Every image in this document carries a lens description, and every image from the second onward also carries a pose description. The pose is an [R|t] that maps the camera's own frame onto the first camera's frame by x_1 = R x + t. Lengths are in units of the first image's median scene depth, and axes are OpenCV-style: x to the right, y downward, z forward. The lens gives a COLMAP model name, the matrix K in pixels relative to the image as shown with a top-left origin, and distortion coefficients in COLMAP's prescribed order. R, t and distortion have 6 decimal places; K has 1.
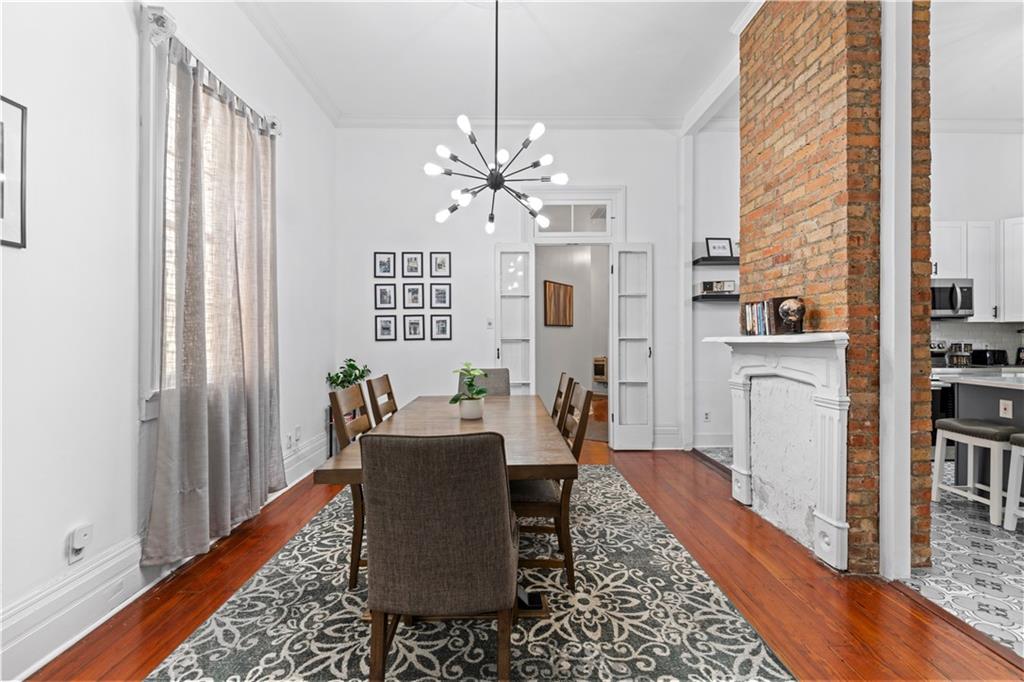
lens RADIAL K [[469.7, 0, 512.0], [0, 469.7, 341.0], [0, 0, 1]] dist [0.035102, 0.000035]
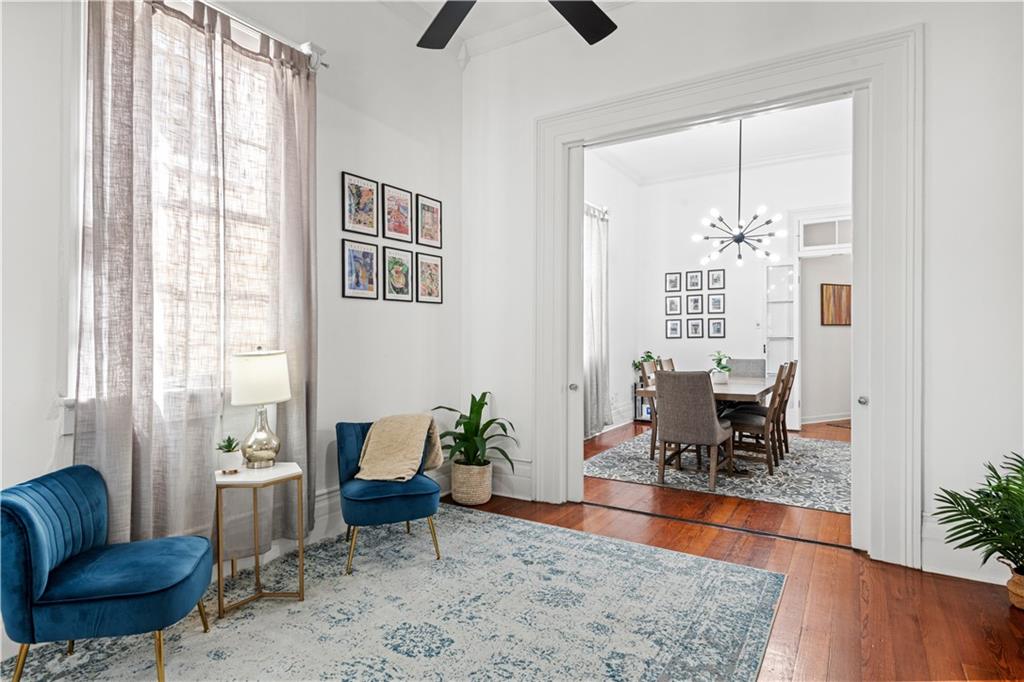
lens RADIAL K [[559.7, 0, 512.0], [0, 559.7, 341.0], [0, 0, 1]] dist [0.001265, 0.000253]
pose [[0.846157, 0.003081, -0.532925, 0.193953], [-0.003822, 0.999993, -0.000286, 0.009162], [0.532921, 0.002279, 0.846162, -0.600981]]
